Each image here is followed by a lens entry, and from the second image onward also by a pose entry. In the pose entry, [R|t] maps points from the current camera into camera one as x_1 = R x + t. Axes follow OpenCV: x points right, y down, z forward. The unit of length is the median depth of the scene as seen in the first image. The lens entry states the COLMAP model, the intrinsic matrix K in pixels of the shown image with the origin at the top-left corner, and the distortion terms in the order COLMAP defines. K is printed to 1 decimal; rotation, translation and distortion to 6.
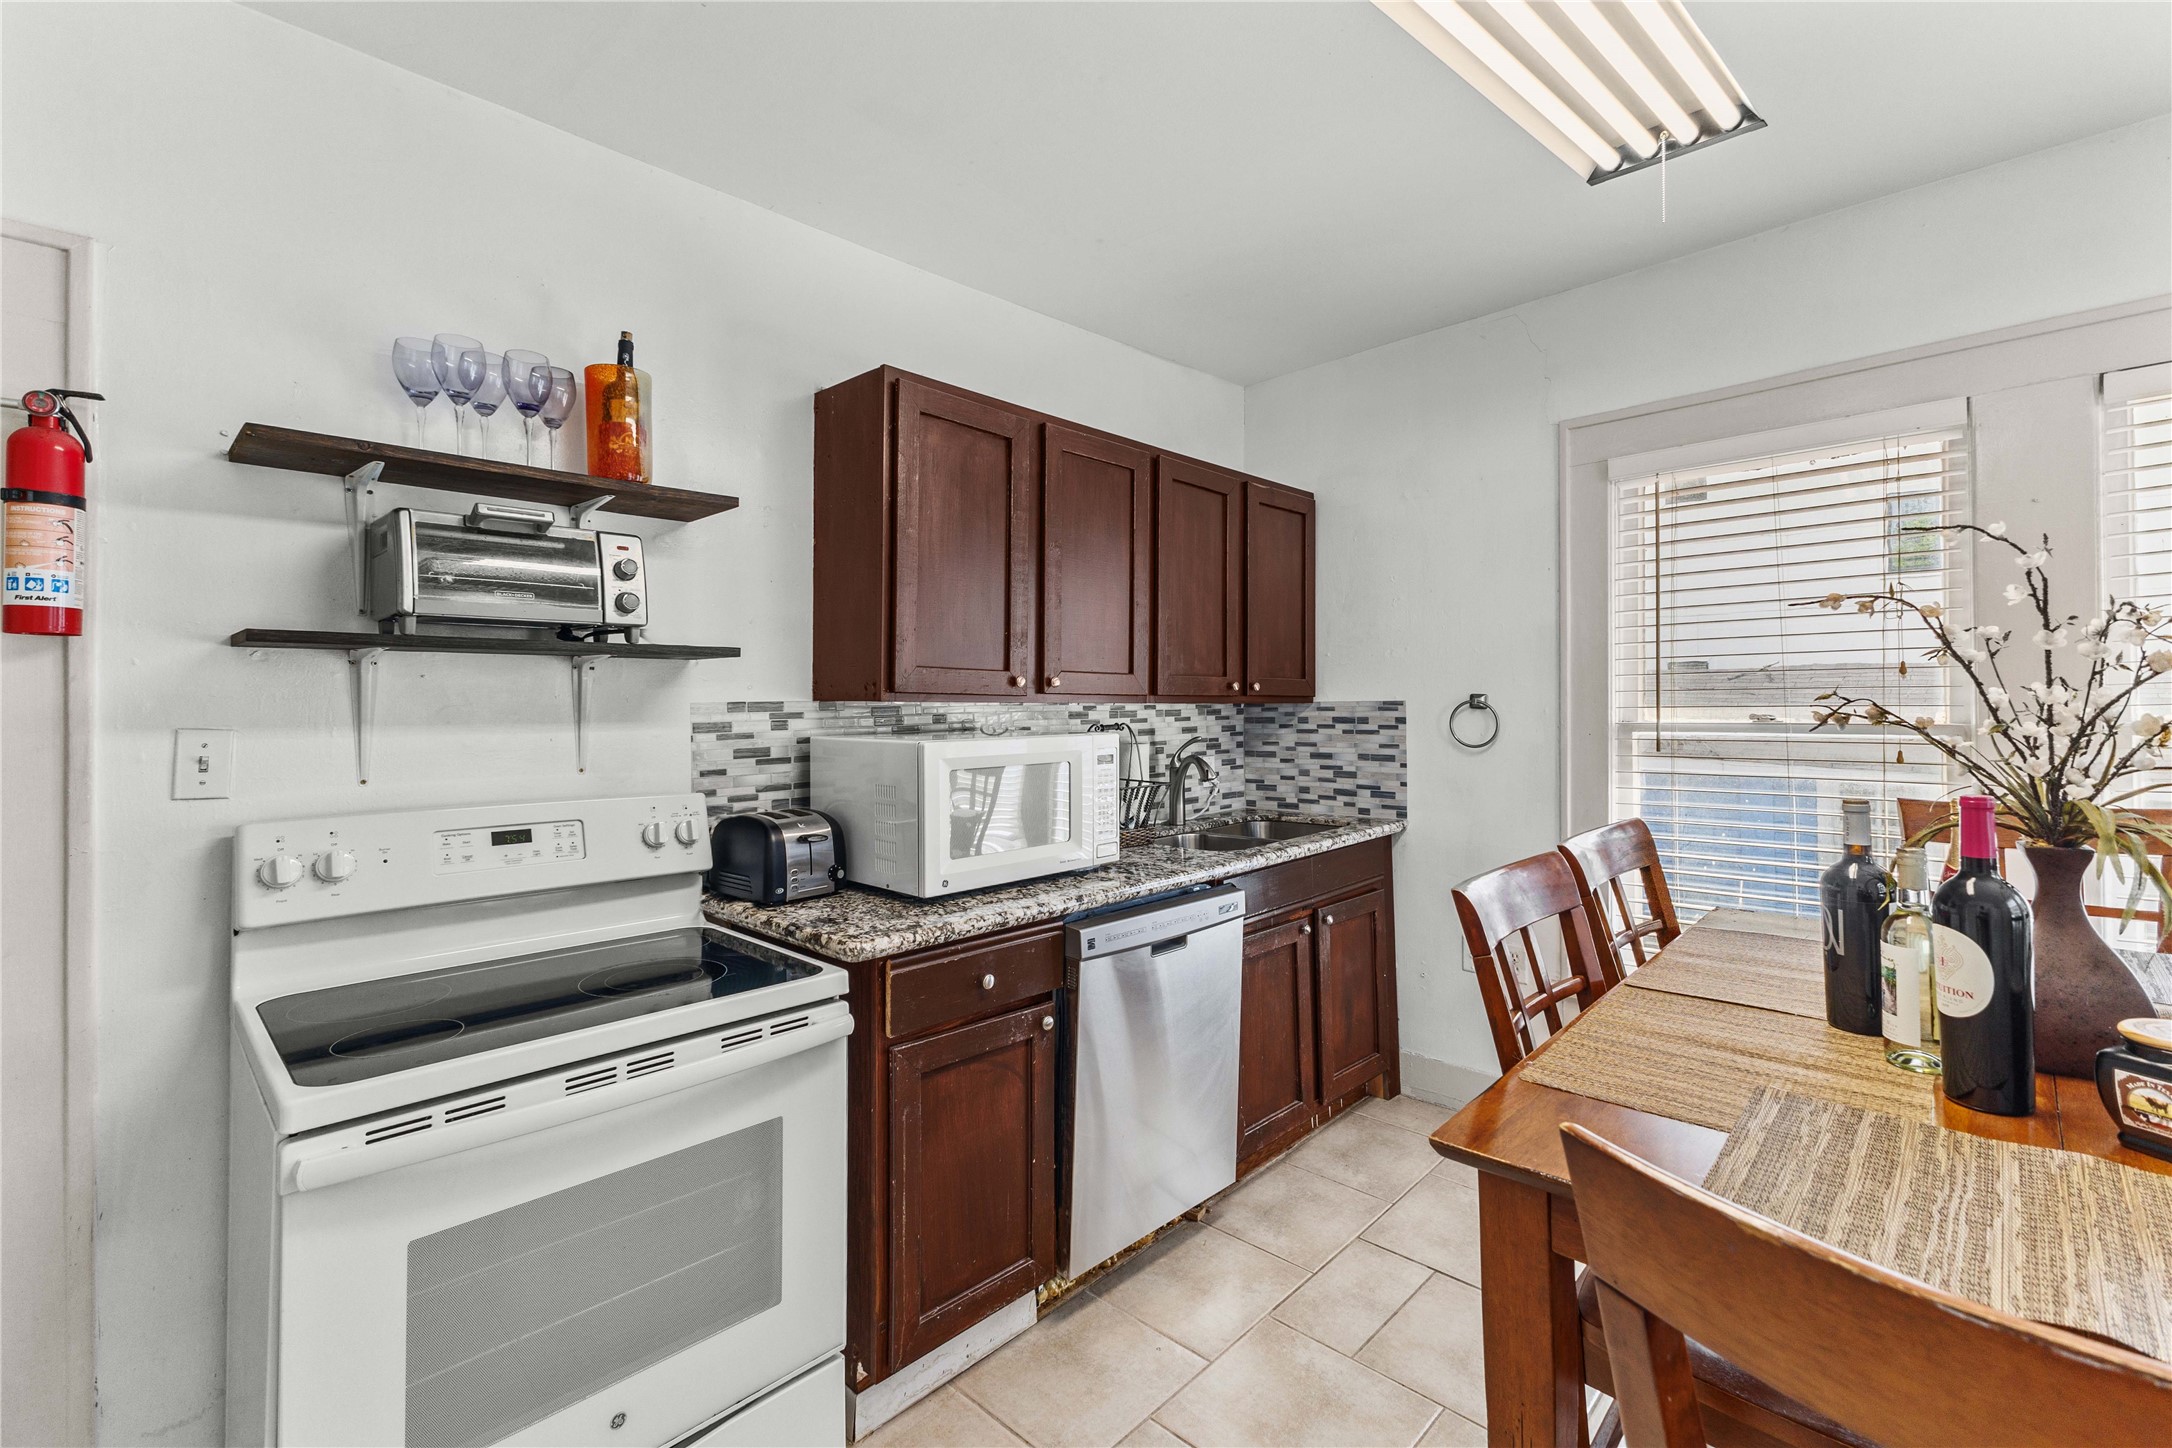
lens RADIAL K [[957.4, 0, 1087.4], [0, 957.4, 700.1], [0, 0, 1]] dist [0.009017, 0.000331]
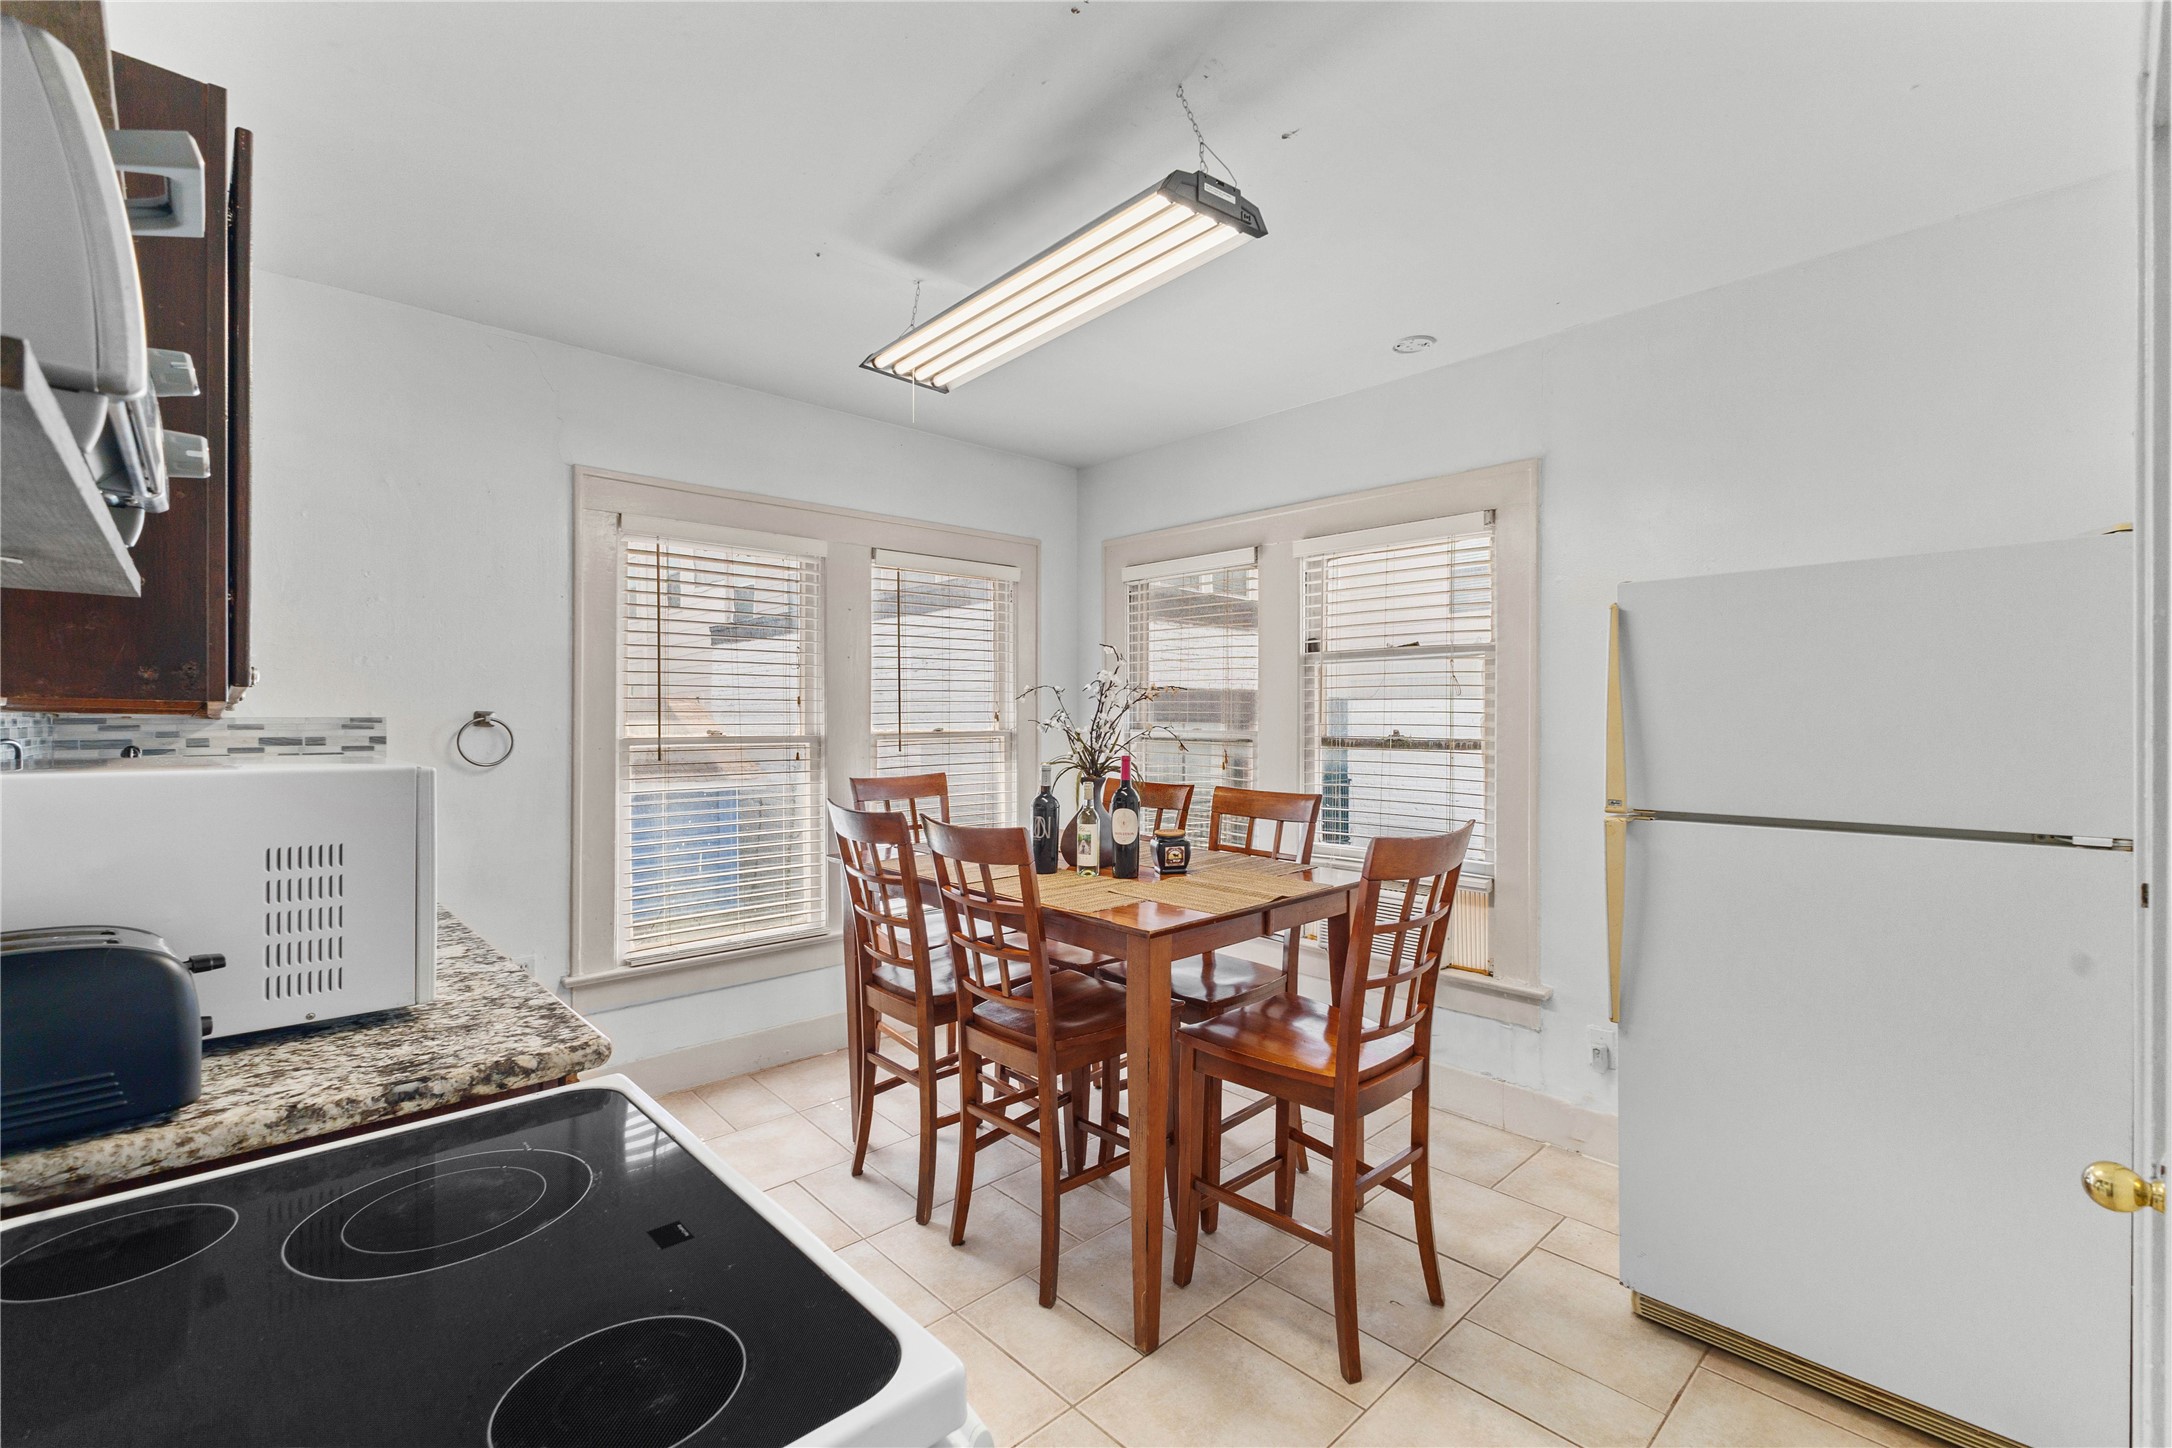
lens RADIAL K [[919.5, 0, 1146.1], [0, 919.5, 729.2], [0, 0, 1]] dist [0.001548, -0.001081]
pose [[0.015510, -0.003934, 0.999872, -0.517018], [-0.007113, 0.999967, 0.004044, 0.003304], [-0.999854, -0.007175, 0.015481, 0.310833]]
